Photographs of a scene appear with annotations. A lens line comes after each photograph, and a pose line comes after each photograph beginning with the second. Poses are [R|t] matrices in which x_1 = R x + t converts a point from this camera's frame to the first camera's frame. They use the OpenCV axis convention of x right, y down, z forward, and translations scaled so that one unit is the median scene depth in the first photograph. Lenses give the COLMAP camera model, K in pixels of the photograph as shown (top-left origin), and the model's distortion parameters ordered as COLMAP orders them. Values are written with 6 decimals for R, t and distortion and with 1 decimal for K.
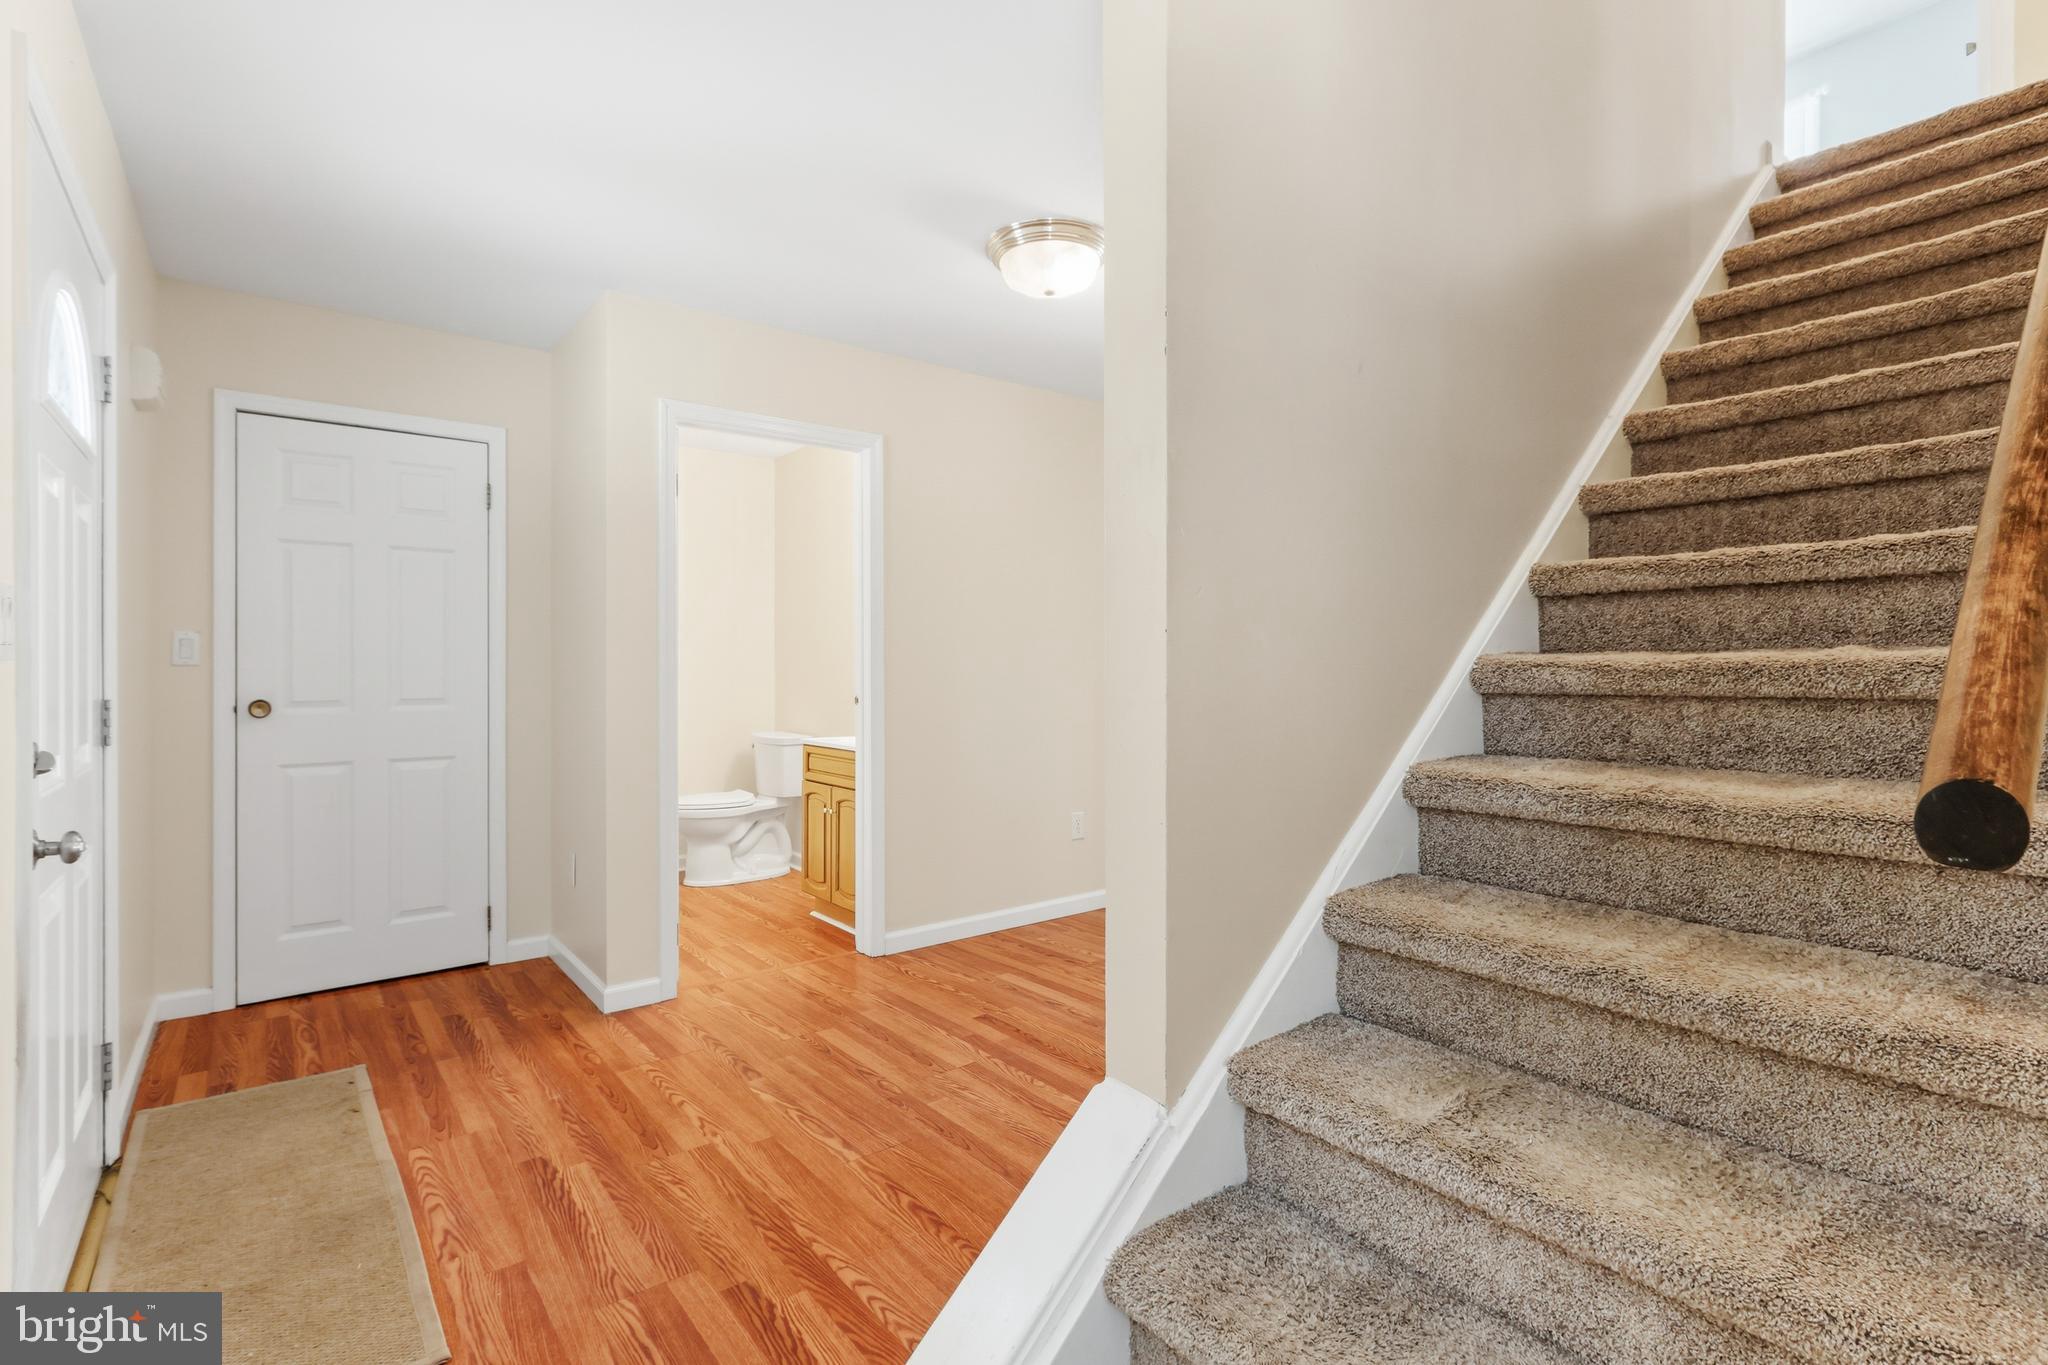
lens RADIAL K [[943.3, 0, 997.9], [0, 943.3, 681.7], [0, 0, 1]] dist [0.000151, 0.000261]
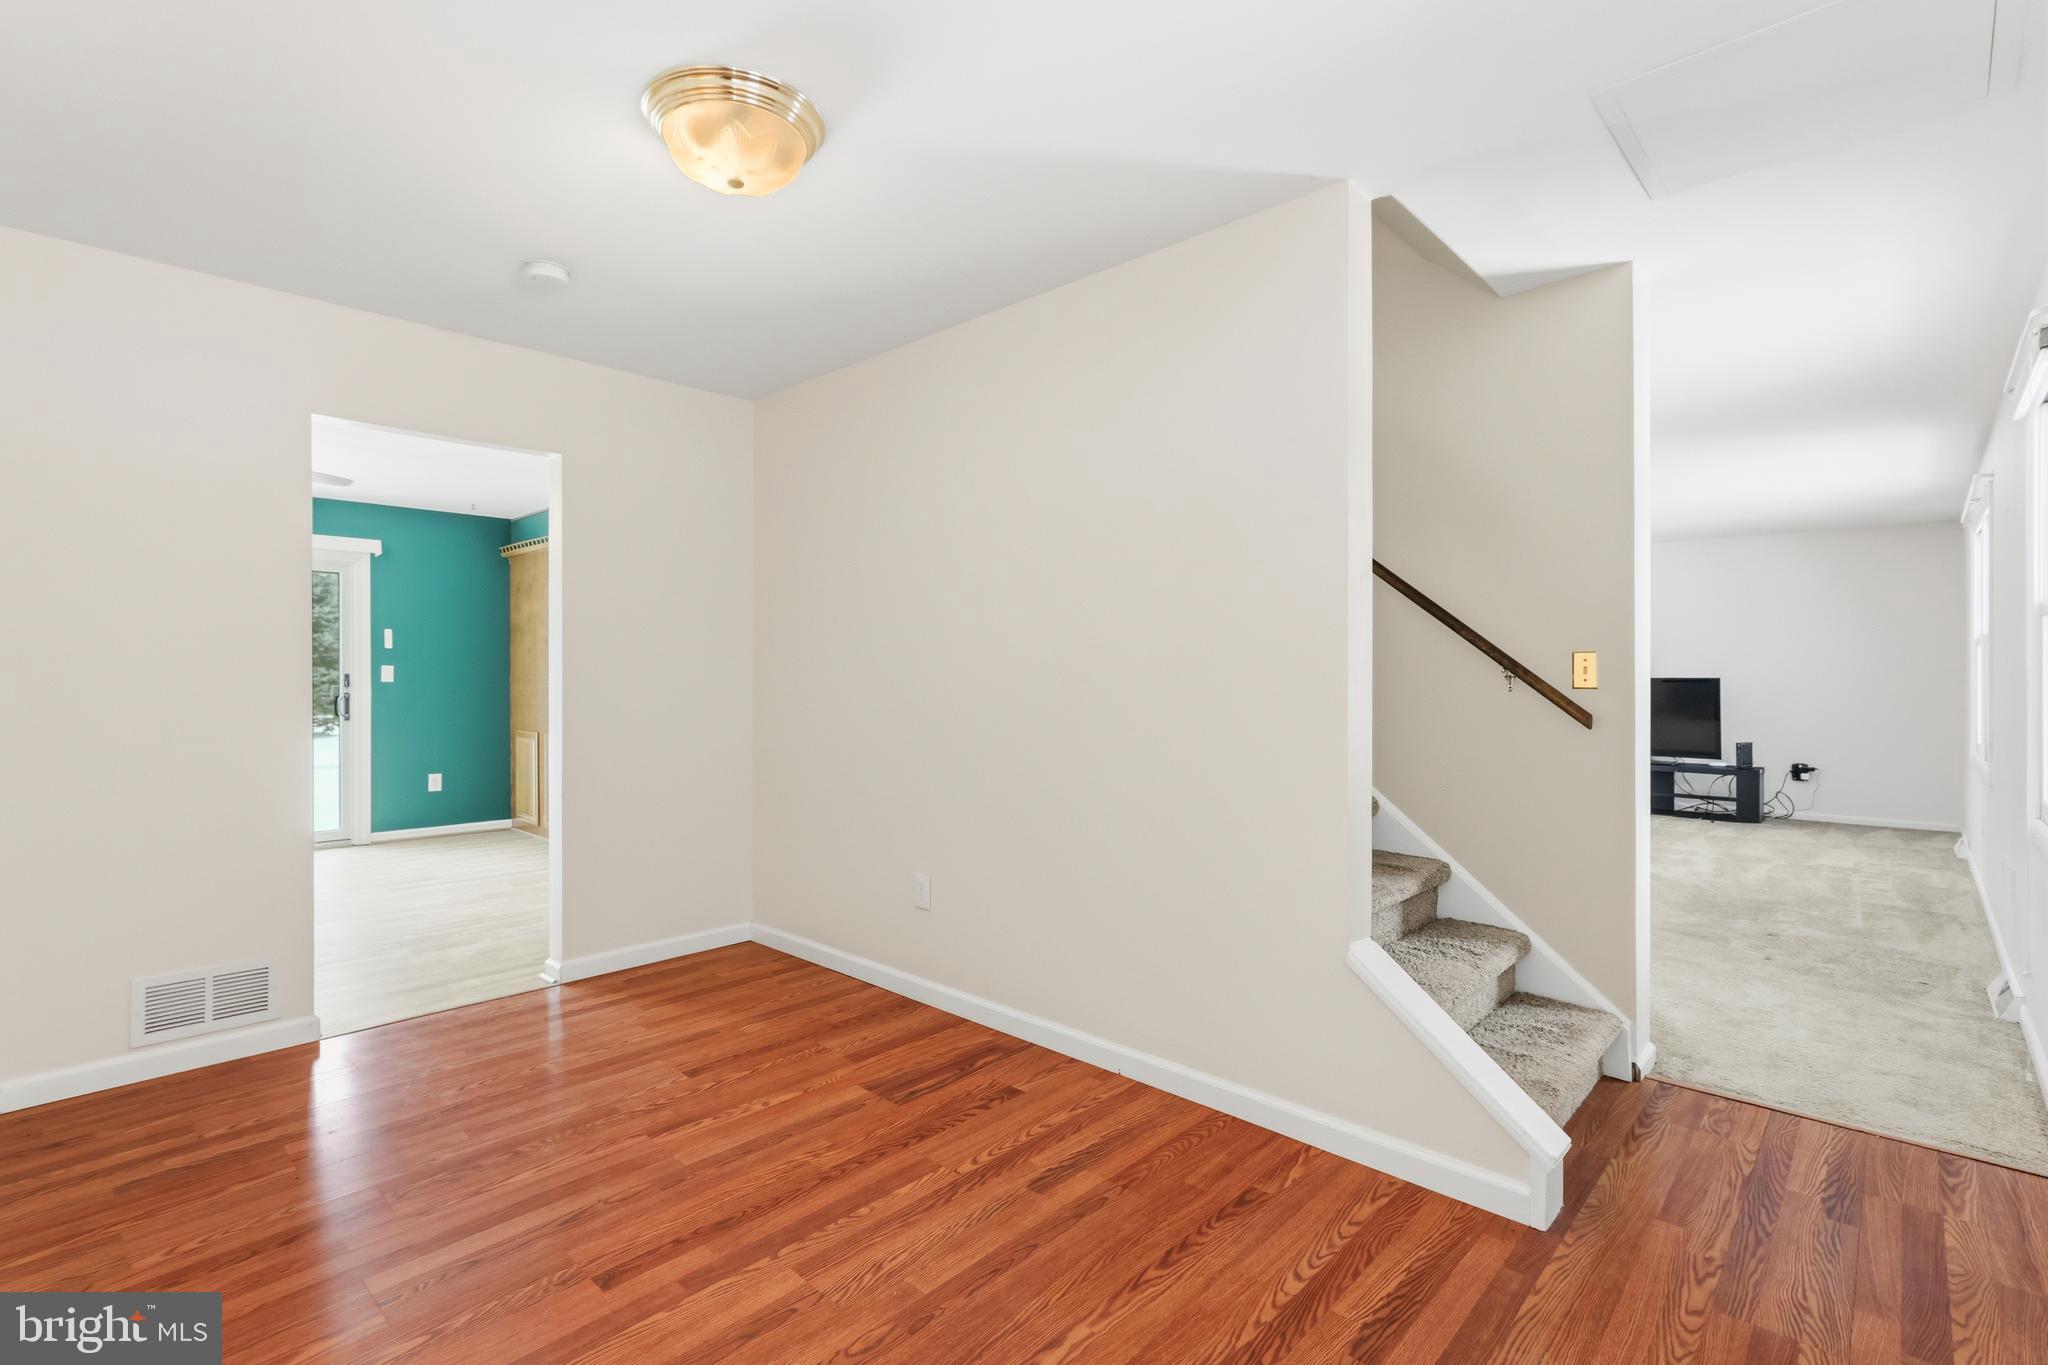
lens RADIAL K [[954.7, 0, 1013.3], [0, 954.7, 679.6], [0, 0, 1]] dist [0.011173, 0.000095]
pose [[-0.160843, -0.002819, 0.986976, -0.793519], [0.006802, 0.999969, 0.003965, -0.032407], [-0.986957, 0.007351, -0.160819, 1.011646]]
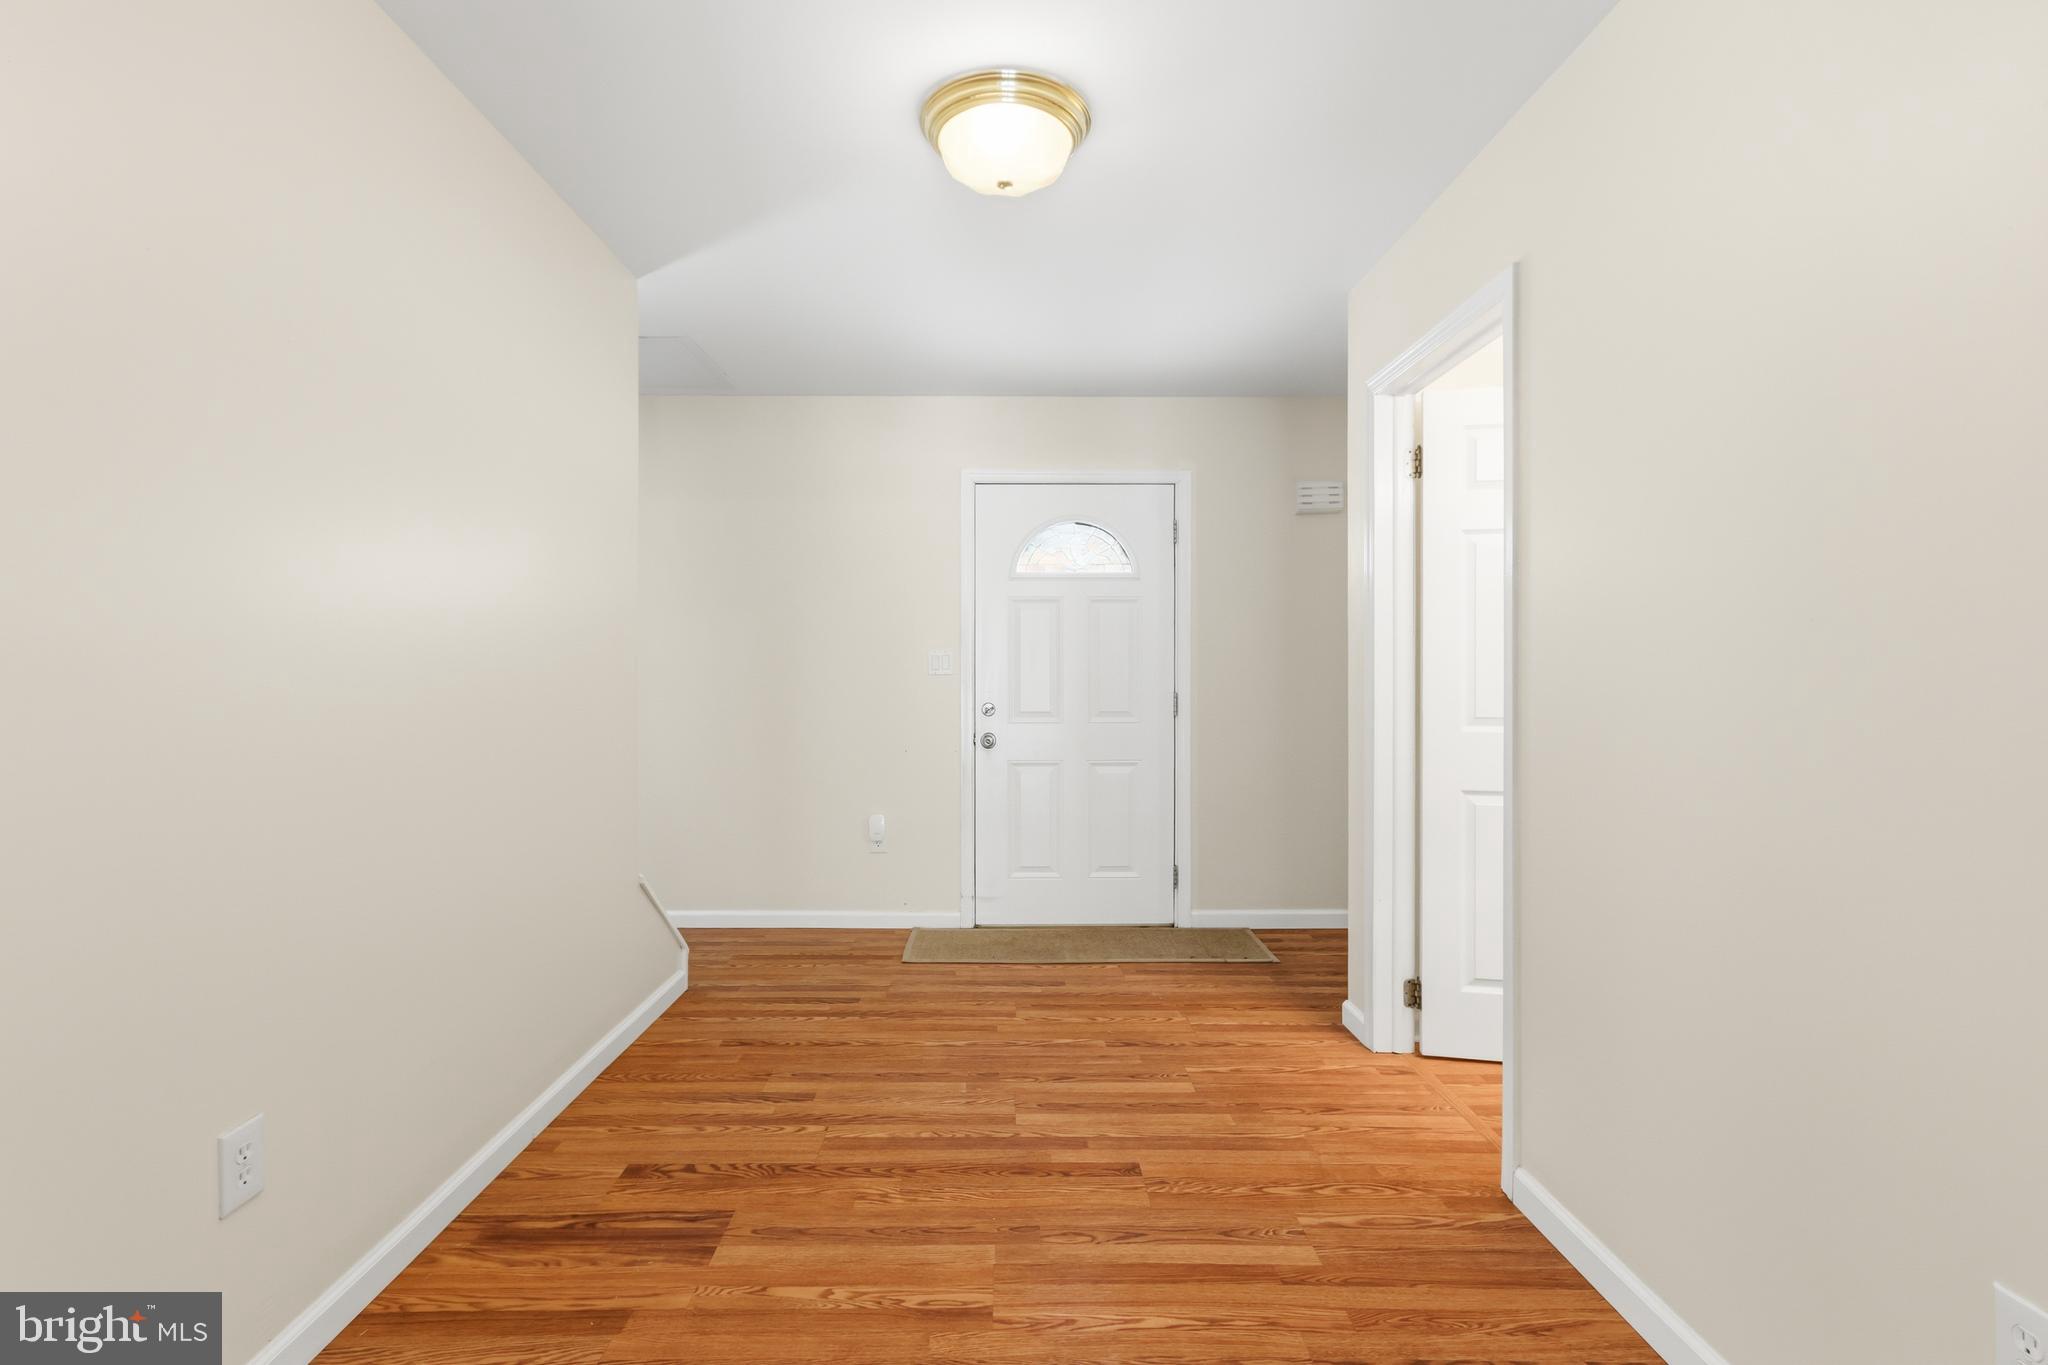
lens RADIAL K [[954.7, 0, 1013.3], [0, 954.7, 679.6], [0, 0, 1]] dist [0.011173, 0.000095]
pose [[-0.595401, 0.005887, -0.803407, 0.742302], [-0.006237, 0.999909, 0.011950, -0.026400], [0.803405, 0.012126, -0.595310, 1.629542]]
